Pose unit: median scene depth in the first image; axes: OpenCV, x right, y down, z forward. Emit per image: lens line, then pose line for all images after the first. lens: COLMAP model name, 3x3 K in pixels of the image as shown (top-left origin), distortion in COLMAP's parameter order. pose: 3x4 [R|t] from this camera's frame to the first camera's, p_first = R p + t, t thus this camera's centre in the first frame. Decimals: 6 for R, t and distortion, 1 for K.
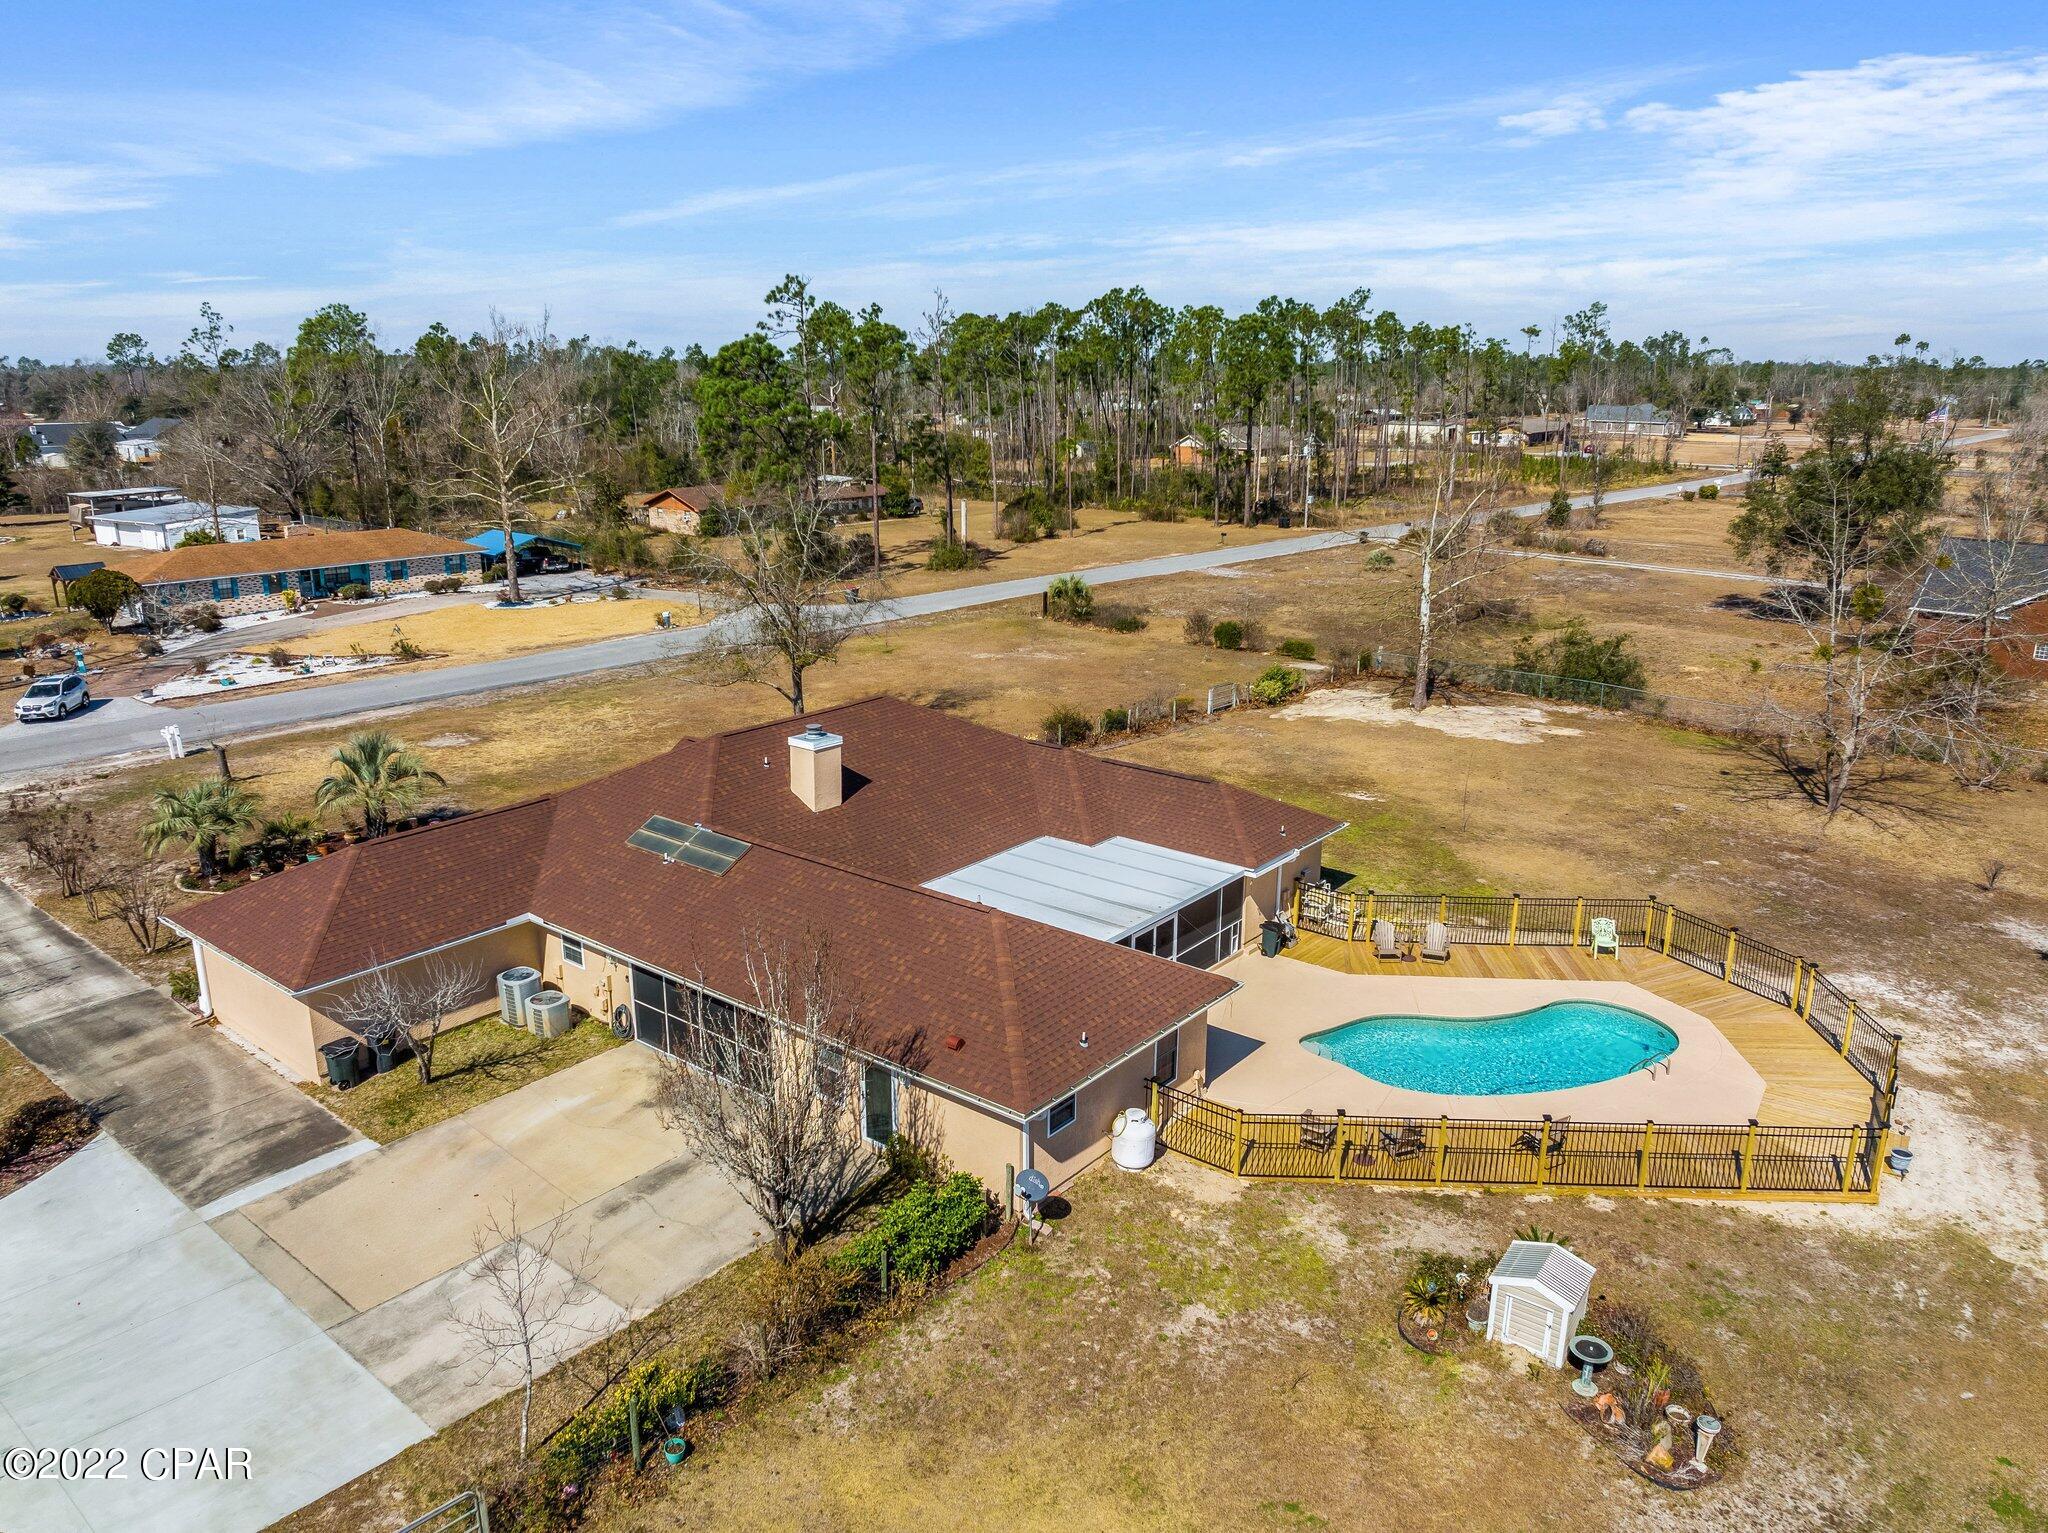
lens RADIAL K [[1452.0, 0, 1010.9], [0, 1452.0, 764.7], [0, 0, 1]] dist [-0.038711, 0.002021]
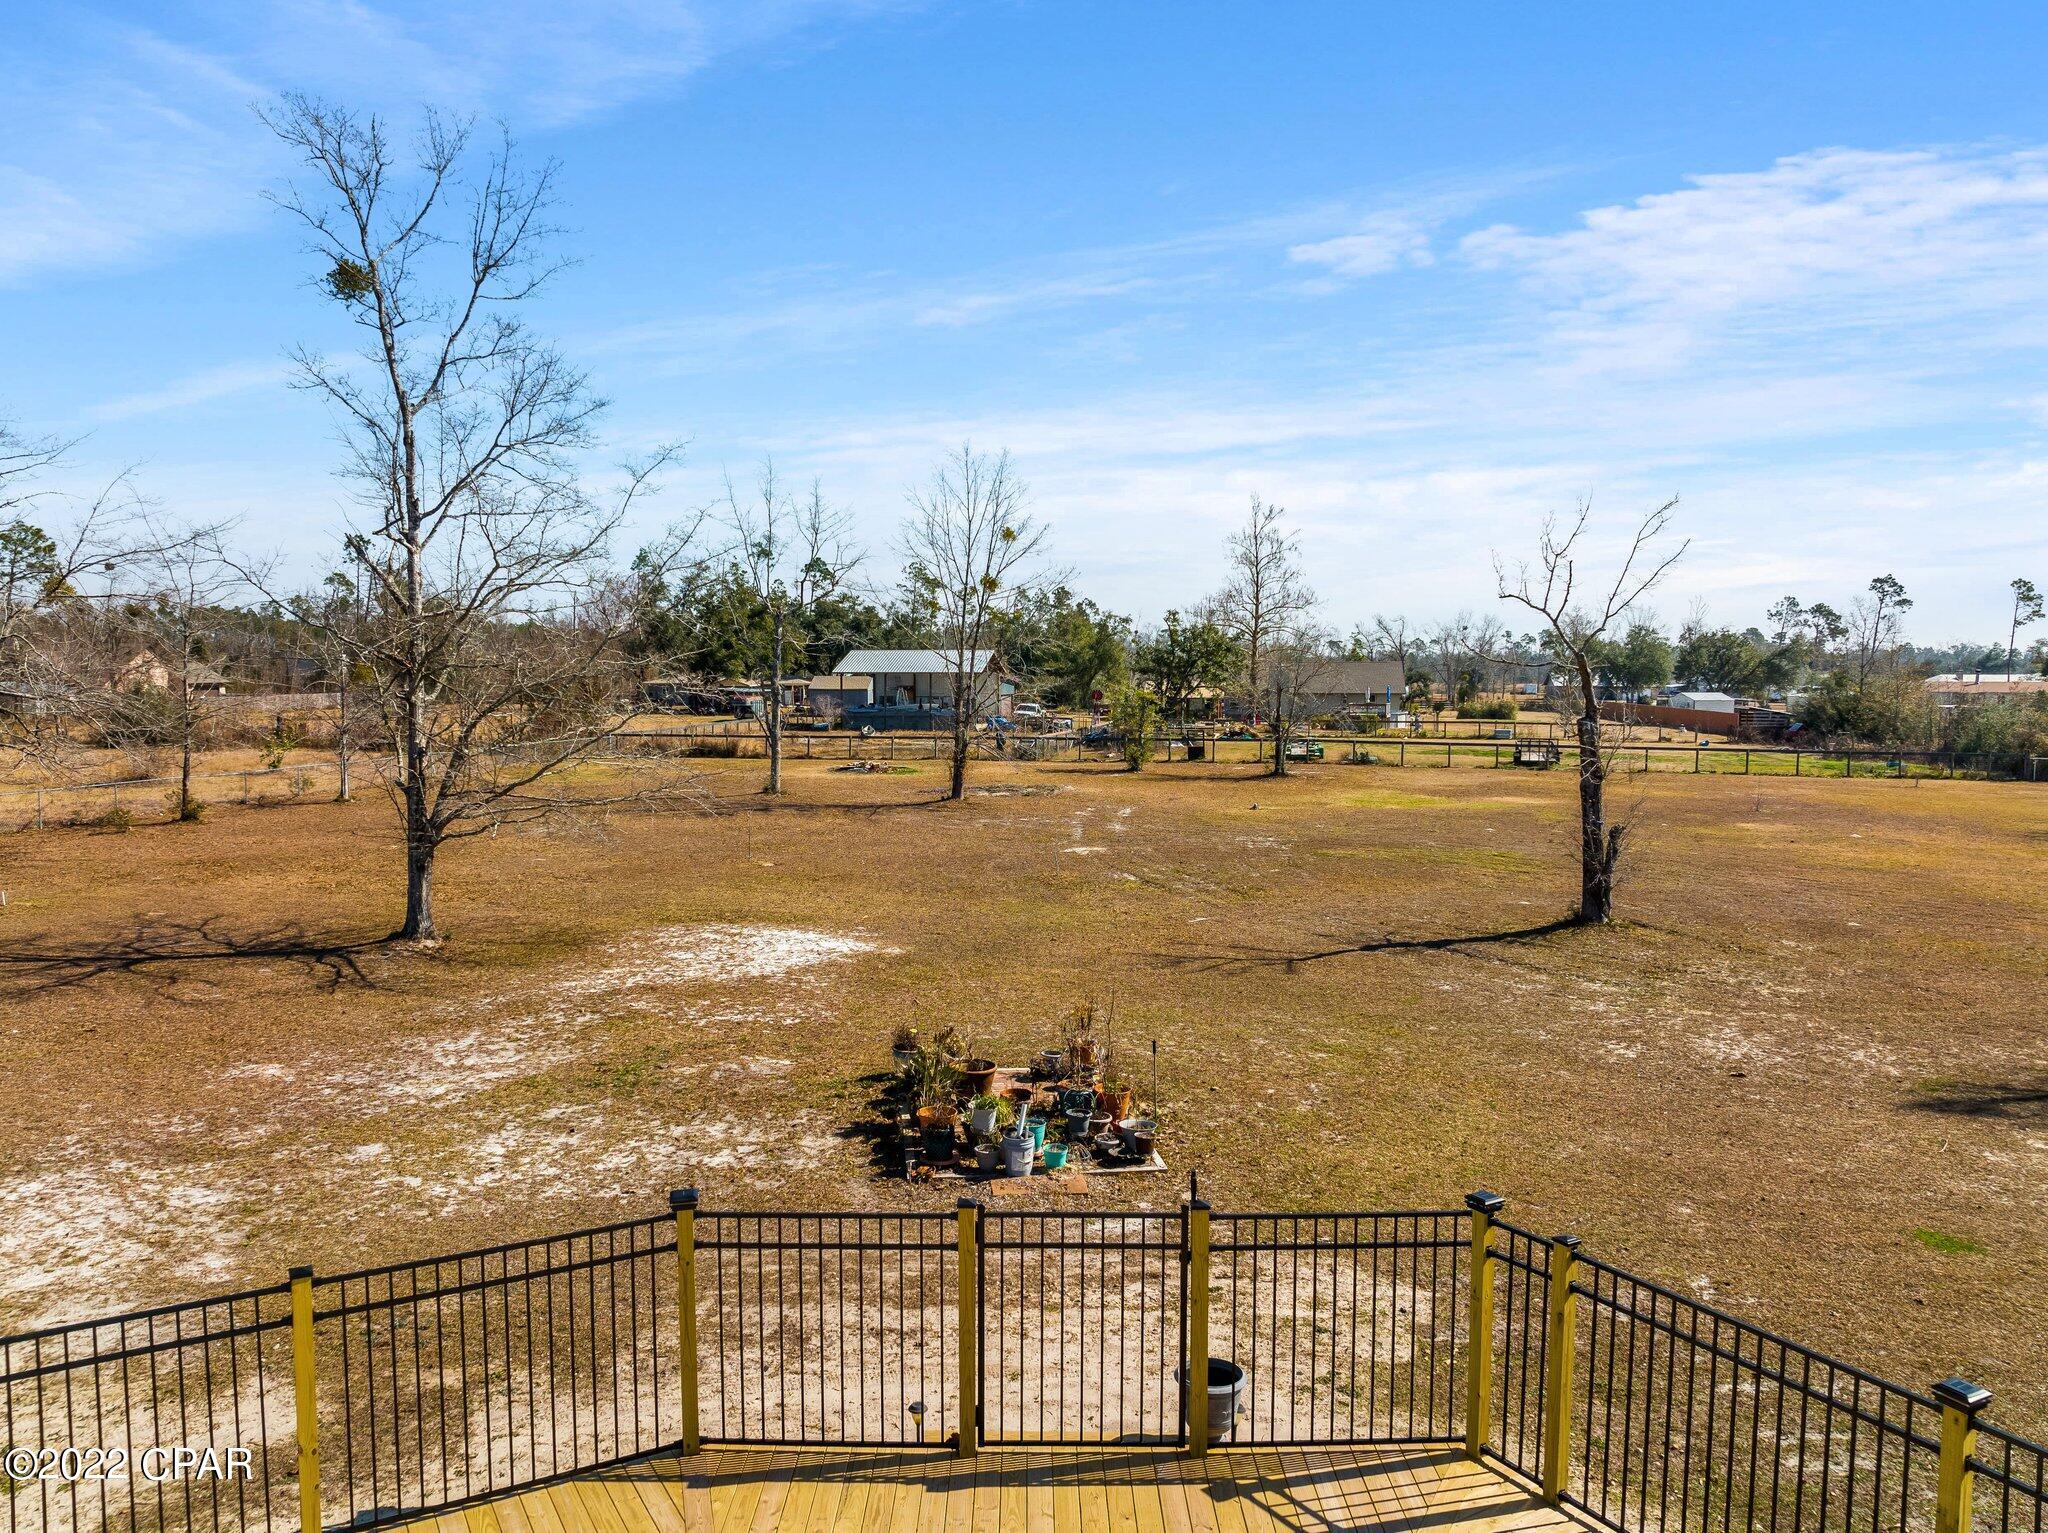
lens RADIAL K [[1448.9, 0, 1024.0], [0, 1448.9, 766.5], [0, 0, 1]] dist [-0.041743, 0.000272]
pose [[-0.556294, -0.061371, 0.828716, 0.351856], [0.220485, 0.950624, 0.218404, 0.069303], [-0.801201, 0.304217, -0.515295, 0.989241]]
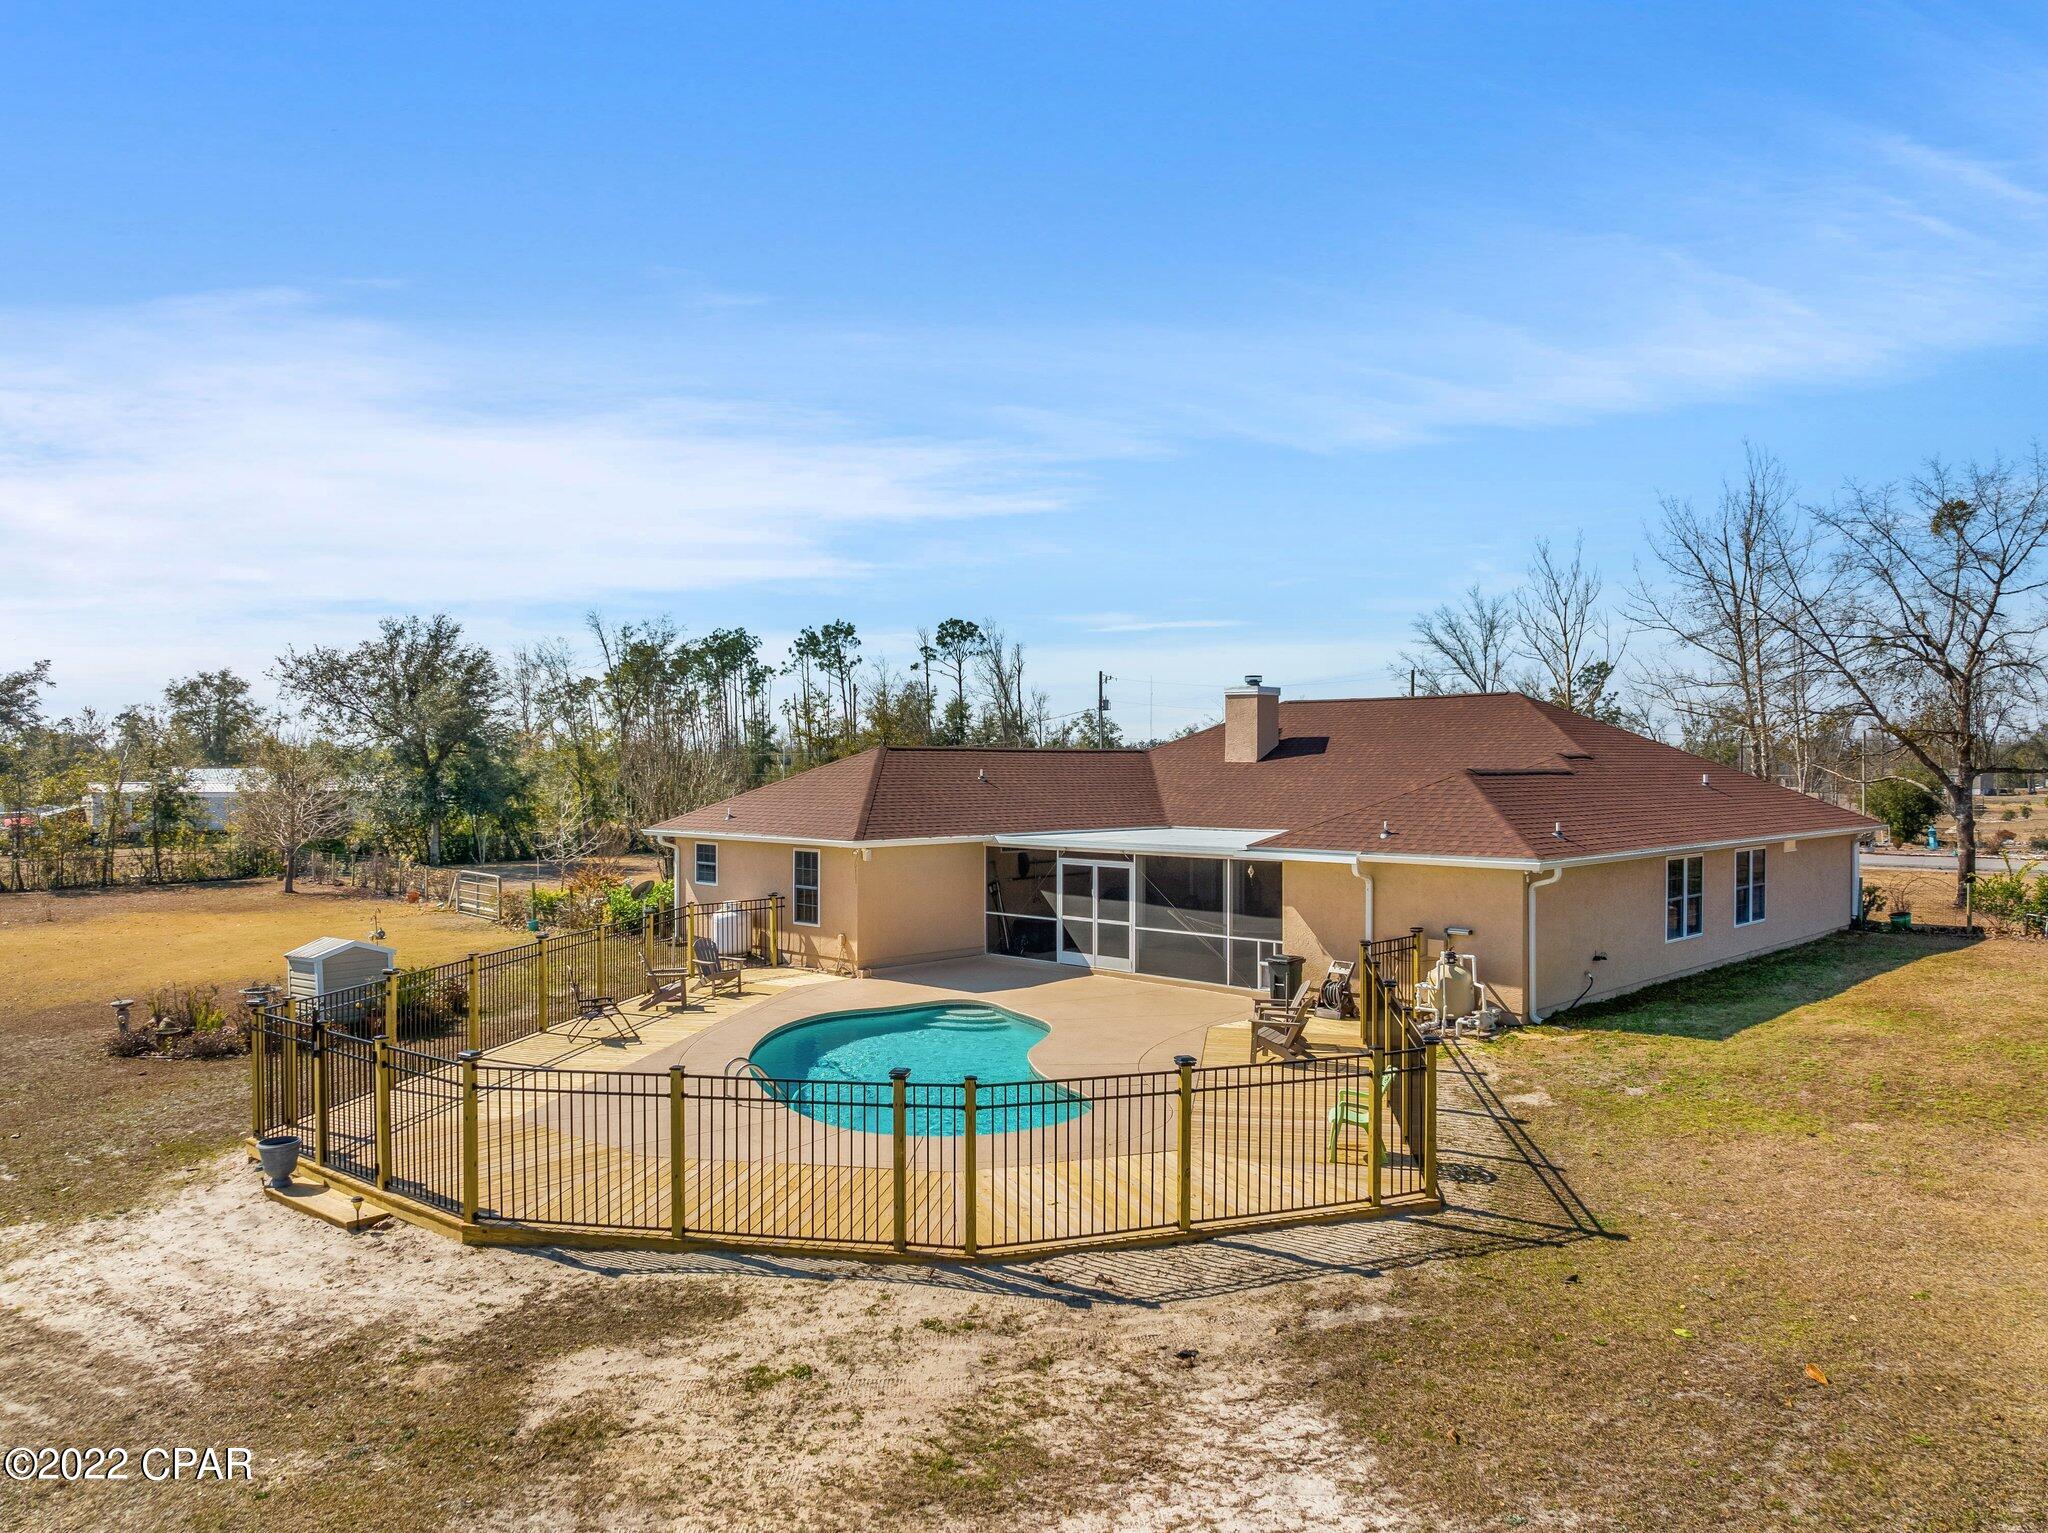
lens RADIAL K [[1440.6, 0, 1024.0], [0, 1440.6, 766.5], [0, 0, 1]] dist [-0.032466, -0.004218]
pose [[-0.100617, 0.000862, -0.994925, 0.942109], [-0.262271, 0.964606, 0.027359, 0.055150], [0.959734, 0.263692, -0.096830, 1.090924]]
